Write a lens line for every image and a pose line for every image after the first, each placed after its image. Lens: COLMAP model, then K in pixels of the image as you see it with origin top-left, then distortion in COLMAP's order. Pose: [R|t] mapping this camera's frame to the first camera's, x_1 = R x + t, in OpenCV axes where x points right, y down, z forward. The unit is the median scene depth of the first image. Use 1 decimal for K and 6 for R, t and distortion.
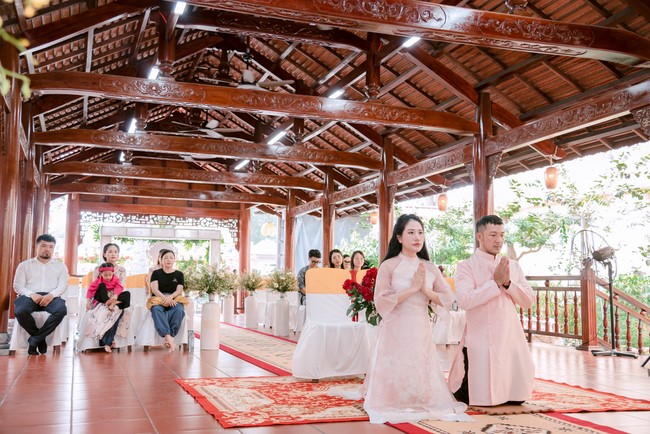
lens RADIAL K [[721.5, 0, 324.5], [0, 721.5, 216.5], [0, 0, 1]] dist [0.027598, 0.000000]
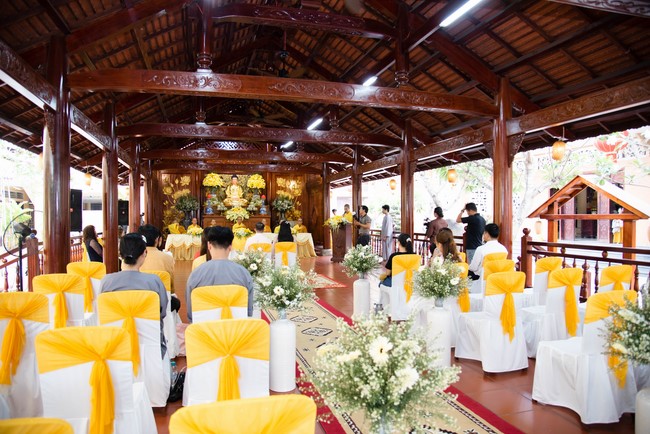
lens RADIAL K [[439.7, 0, 326.7], [0, 439.7, 216.2], [0, 0, 1]] dist [-0.086182, 0.002660]
pose [[0.998714, -0.014959, -0.048437, -0.016306], [0.020013, 0.994206, 0.105610, -0.037180], [0.046577, -0.106443, 0.993227, 0.310495]]
